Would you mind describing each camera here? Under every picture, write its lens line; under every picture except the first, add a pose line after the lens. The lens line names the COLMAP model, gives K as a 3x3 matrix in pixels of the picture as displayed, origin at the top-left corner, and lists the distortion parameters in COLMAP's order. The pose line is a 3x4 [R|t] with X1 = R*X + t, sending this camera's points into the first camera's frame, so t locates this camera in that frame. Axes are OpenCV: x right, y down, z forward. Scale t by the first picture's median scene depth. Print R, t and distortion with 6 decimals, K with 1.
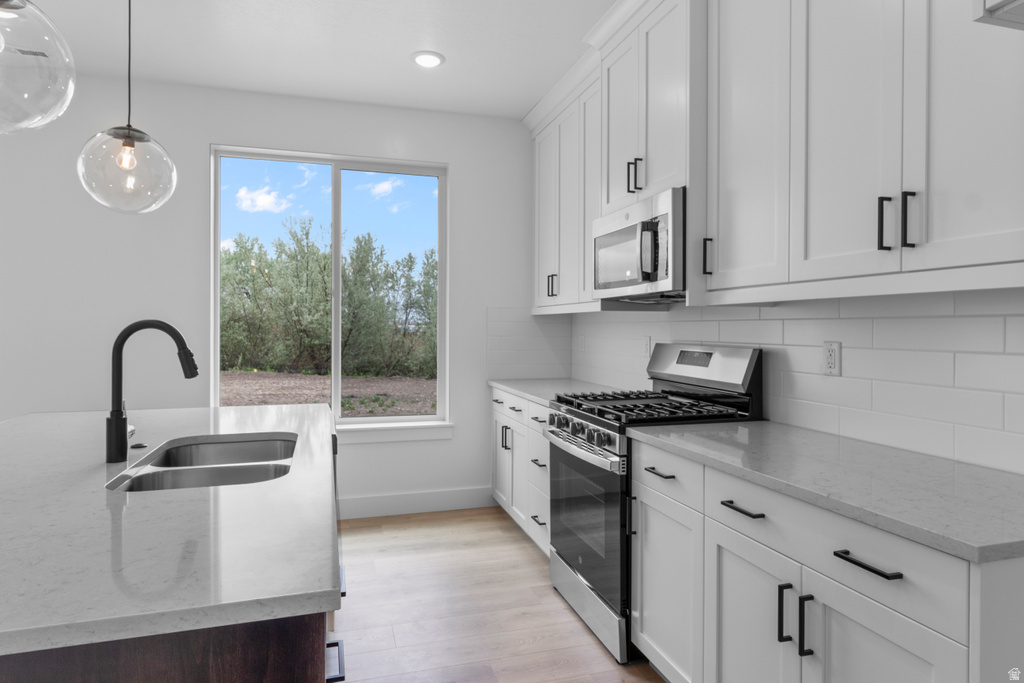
lens RADIAL K [[607.4, 0, 519.1], [0, 607.4, 325.9], [0, 0, 1]] dist [-0.008956, 0.001511]
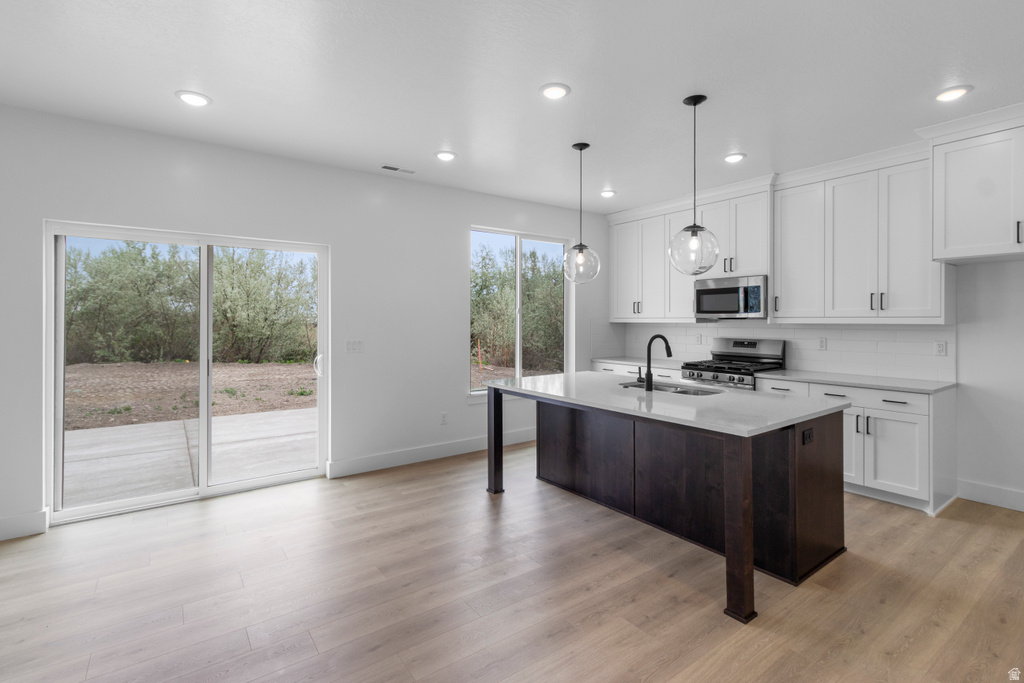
lens RADIAL K [[483.8, 0, 512.5], [0, 483.8, 320.0], [0, 0, 1]] dist [0.010641, 0.000074]
pose [[0.942630, -0.004272, 0.333813, -0.188571], [0.002311, 0.999978, 0.006271, -0.008587], [-0.333833, -0.005139, 0.942618, -0.072286]]
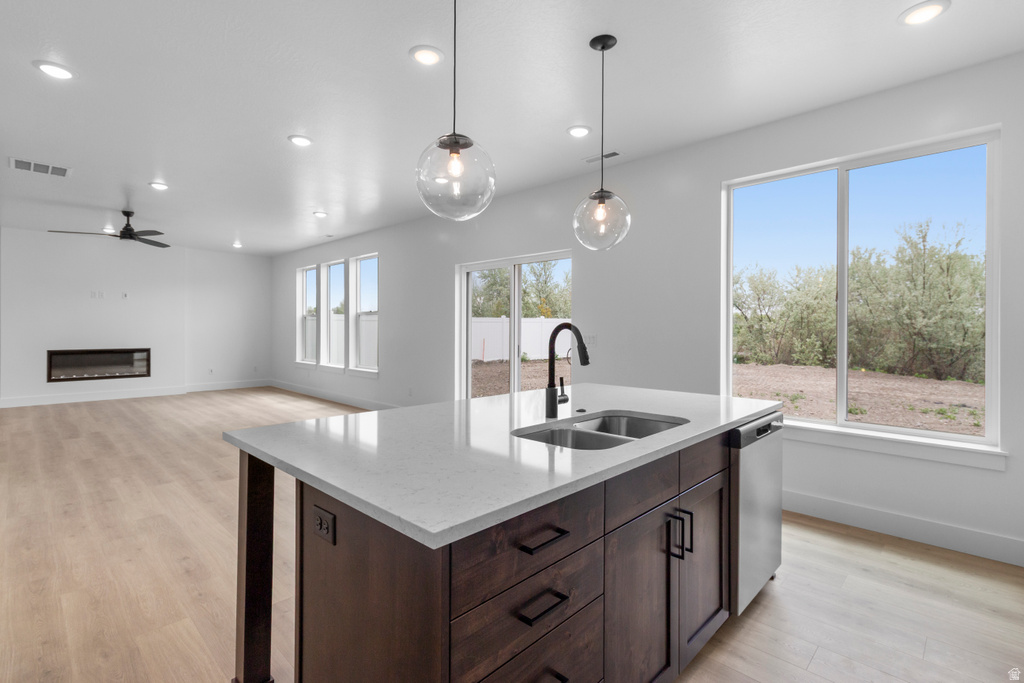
lens RADIAL K [[483.8, 0, 516.0], [0, 483.8, 326.7], [0, 0, 1]] dist [0.010641, 0.000074]
pose [[0.477790, -0.004409, -0.878463, 0.035461], [-0.000231, 0.999987, -0.005144, 0.000463], [0.878474, 0.002661, 0.477782, 0.034567]]
